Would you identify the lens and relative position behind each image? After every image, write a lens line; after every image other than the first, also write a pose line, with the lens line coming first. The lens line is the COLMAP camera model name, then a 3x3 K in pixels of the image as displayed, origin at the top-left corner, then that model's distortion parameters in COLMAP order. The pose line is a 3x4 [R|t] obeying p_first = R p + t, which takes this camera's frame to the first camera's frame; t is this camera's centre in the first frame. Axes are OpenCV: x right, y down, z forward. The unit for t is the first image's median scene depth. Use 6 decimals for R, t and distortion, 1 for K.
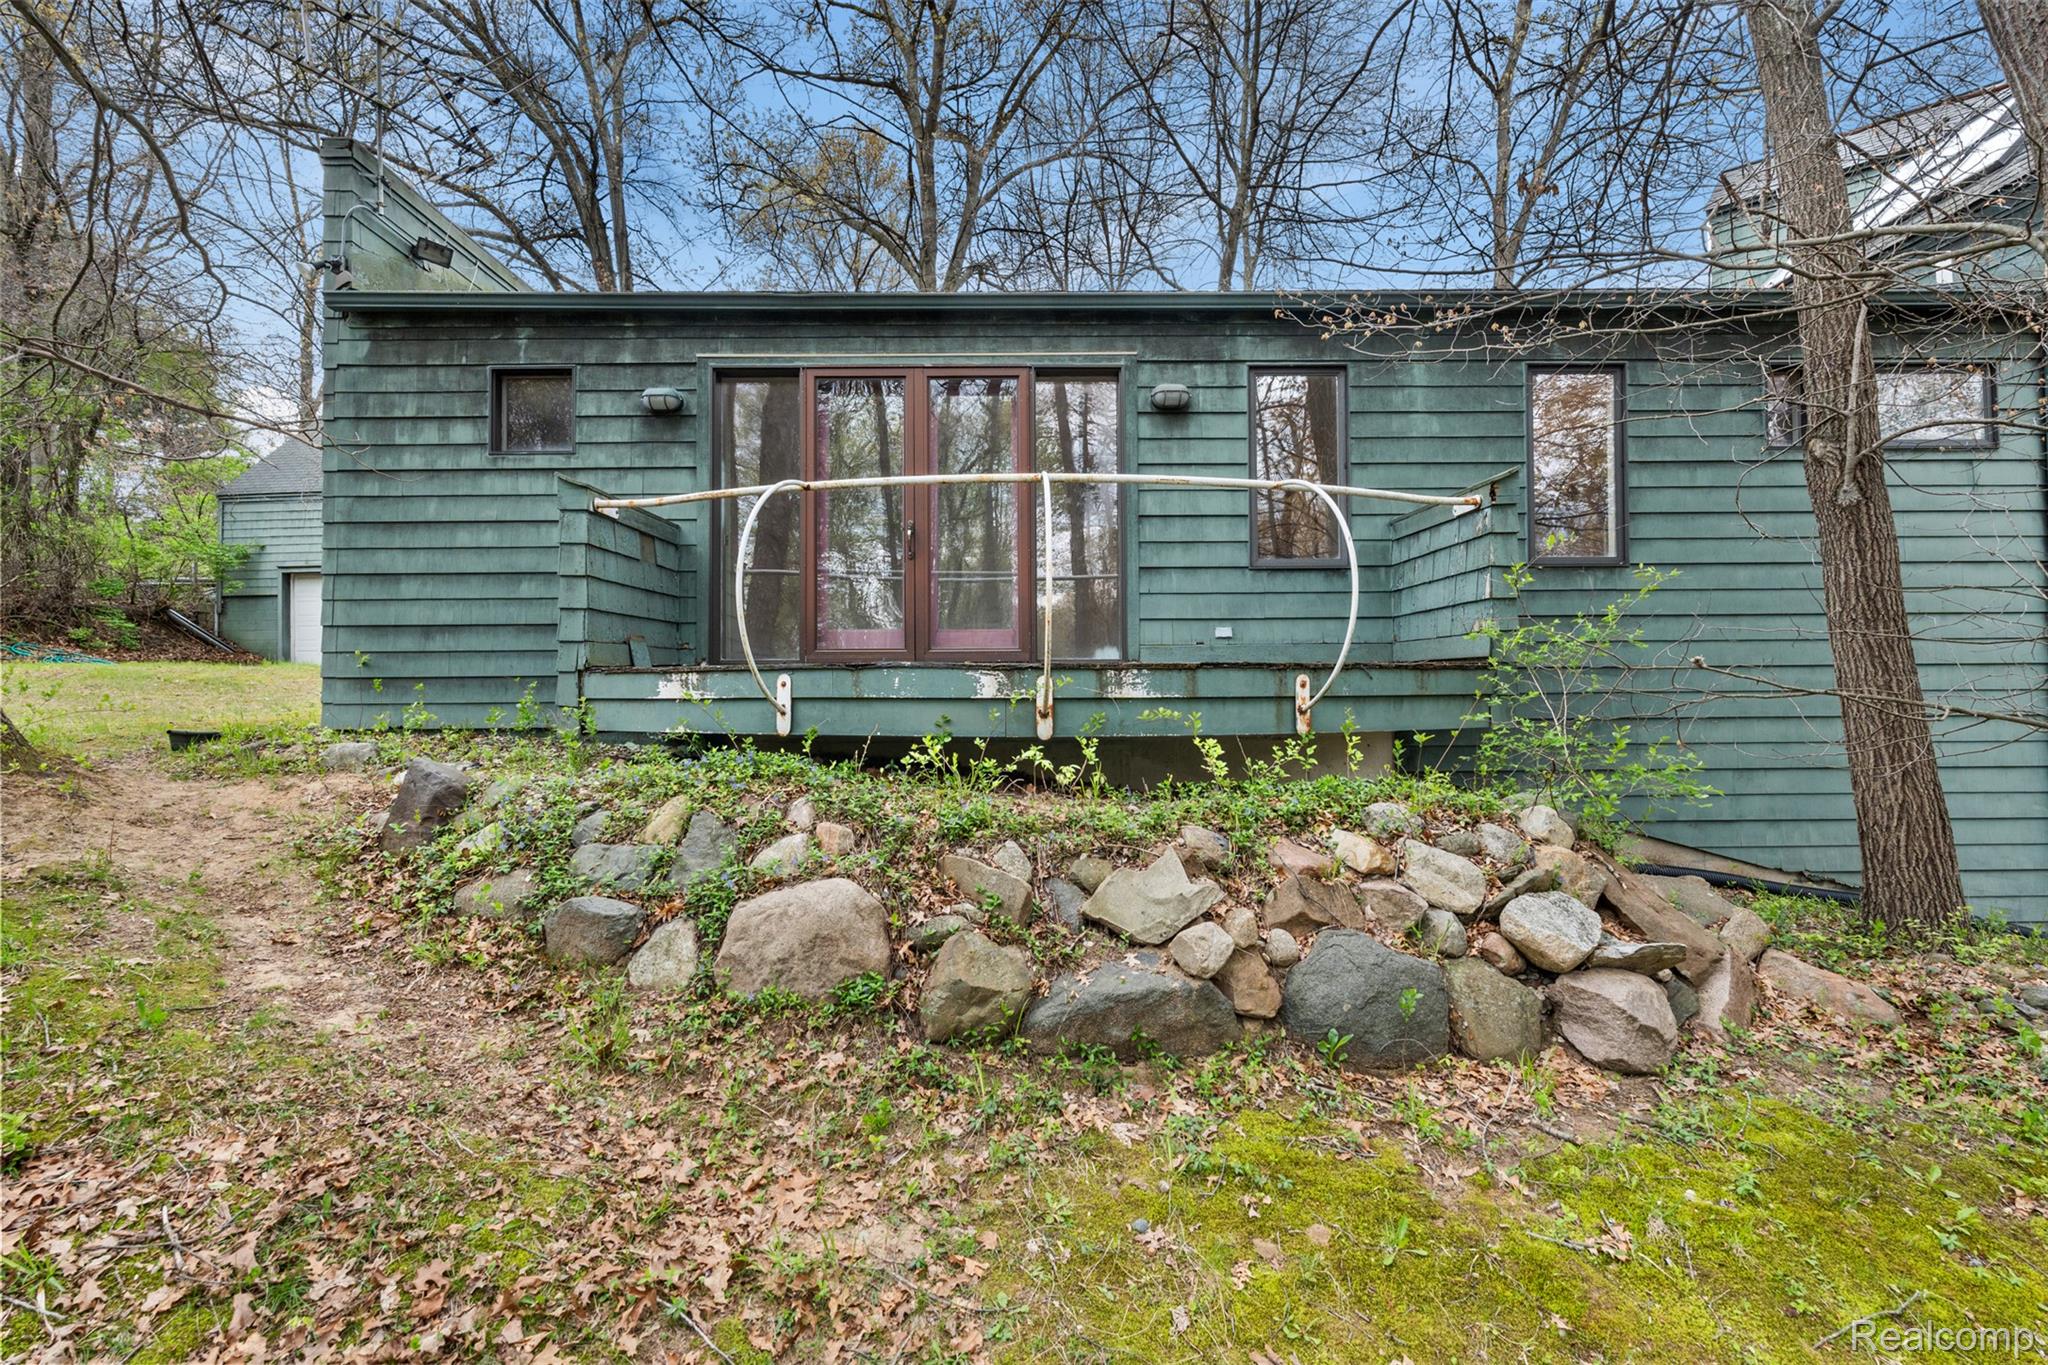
lens RADIAL K [[897.5, 0, 1001.3], [0, 897.5, 694.4], [0, 0, 1]] dist [-0.003761, 0.000034]
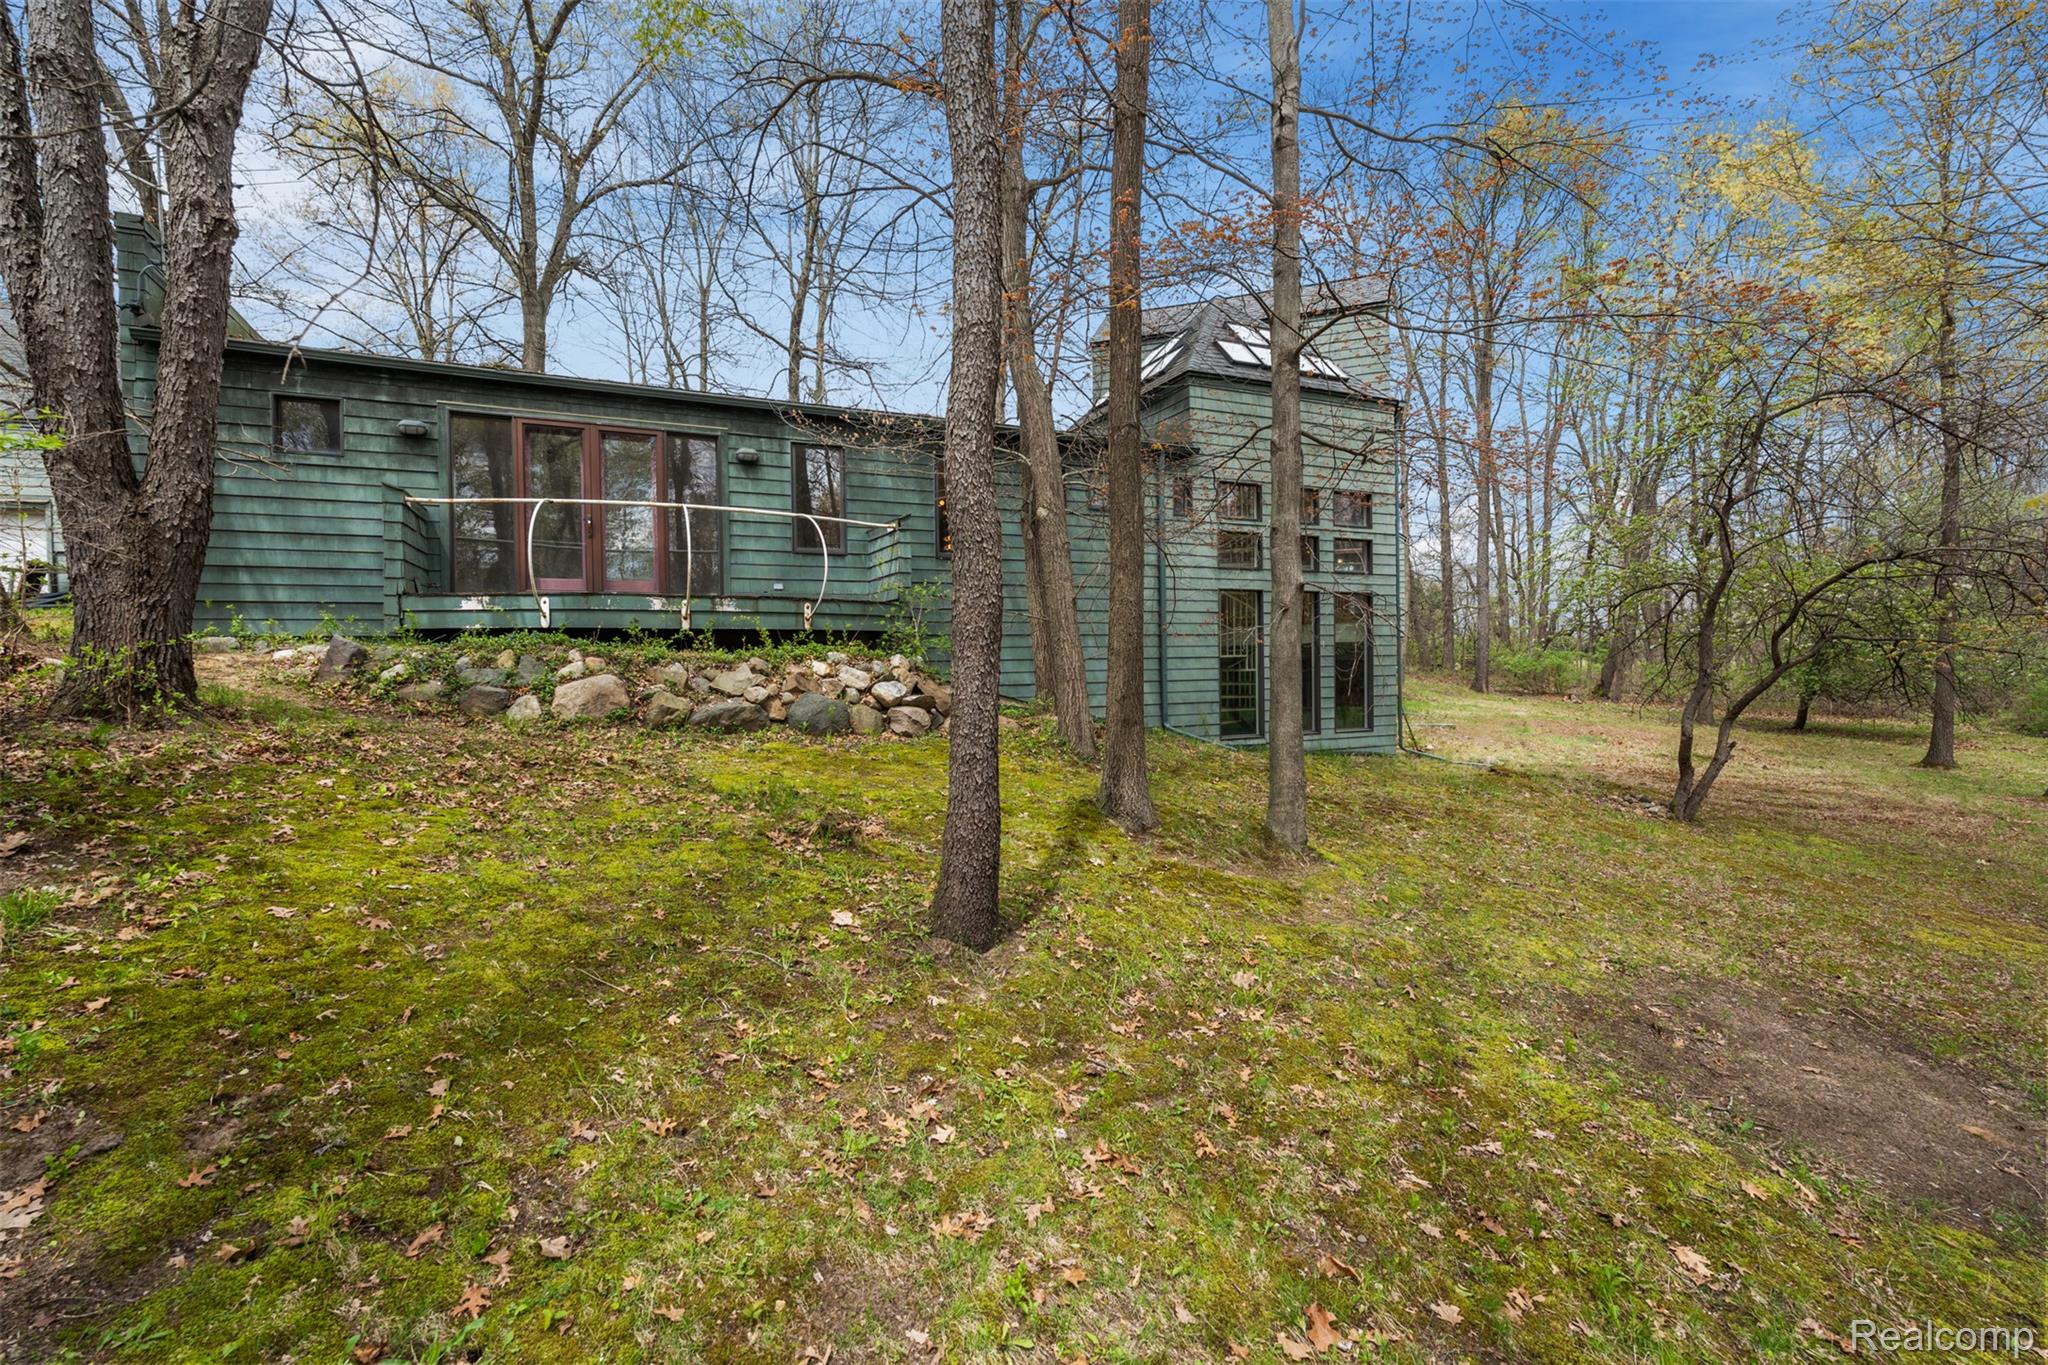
lens RADIAL K [[980.7, 0, 1024.0], [0, 980.7, 682.5], [0, 0, 1]] dist [0.020379, 0.000041]
pose [[0.904958, -0.012886, 0.425307, -0.260899], [0.012687, 0.999914, 0.003299, 0.211425], [-0.425313, 0.002410, 0.905043, -1.732987]]
